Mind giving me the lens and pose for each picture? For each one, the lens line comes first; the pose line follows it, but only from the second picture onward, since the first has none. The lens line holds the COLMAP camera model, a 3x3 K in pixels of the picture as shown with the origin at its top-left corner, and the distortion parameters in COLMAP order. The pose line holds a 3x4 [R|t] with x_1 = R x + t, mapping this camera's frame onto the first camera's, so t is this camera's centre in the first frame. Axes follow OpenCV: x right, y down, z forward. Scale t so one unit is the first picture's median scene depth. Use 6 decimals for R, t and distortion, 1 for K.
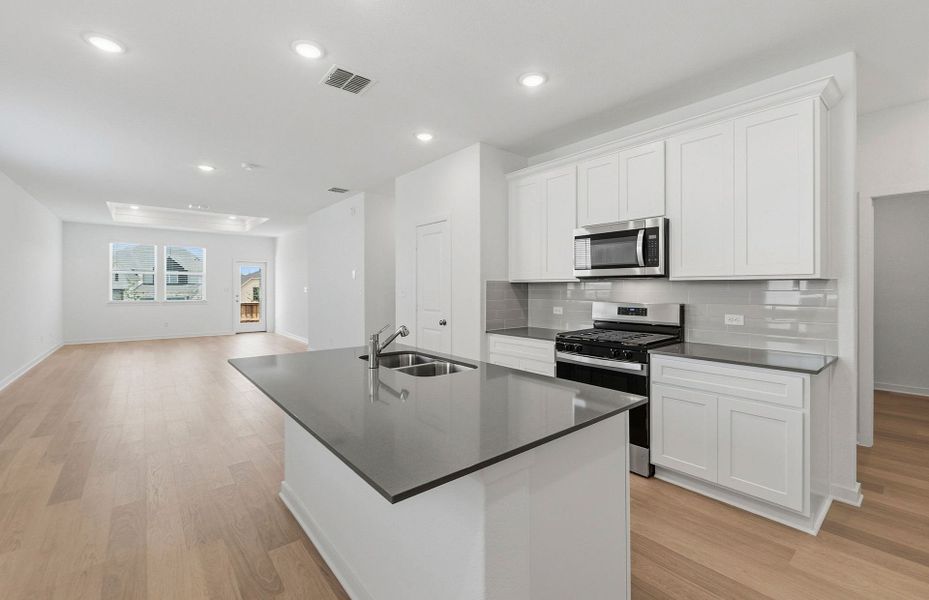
lens RADIAL K [[397.2, 0, 463.9], [0, 397.2, 288.2], [0, 0, 1]] dist [-0.000629, -0.000033]
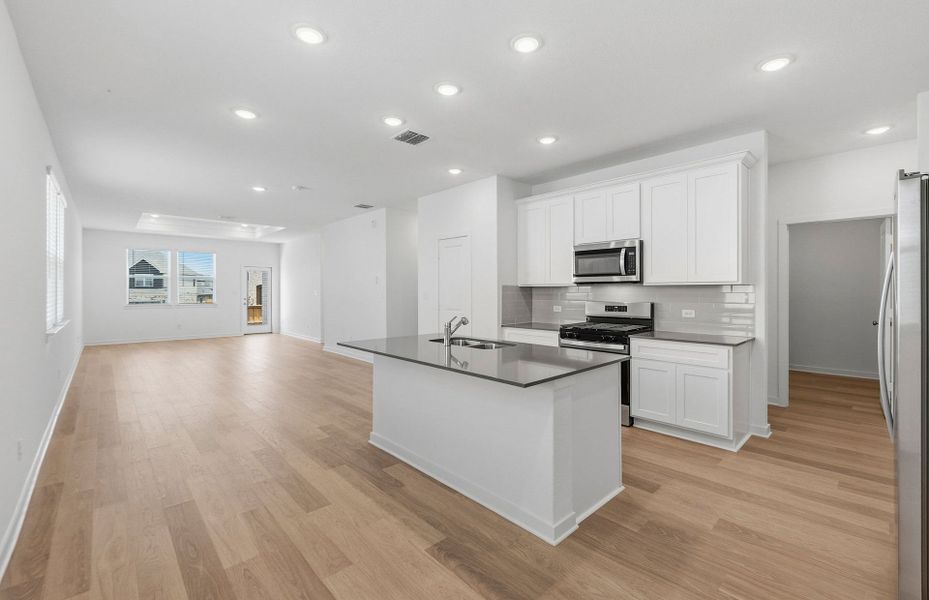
lens RADIAL K [[397.8, 0, 467.4], [0, 397.8, 292.5], [0, 0, 1]] dist [-0.000889, -0.000061]
pose [[0.997892, -0.001646, 0.064873, -0.159239], [0.001473, 0.999995, 0.002722, 0.000641], [-0.064877, -0.002621, 0.997890, -0.296121]]
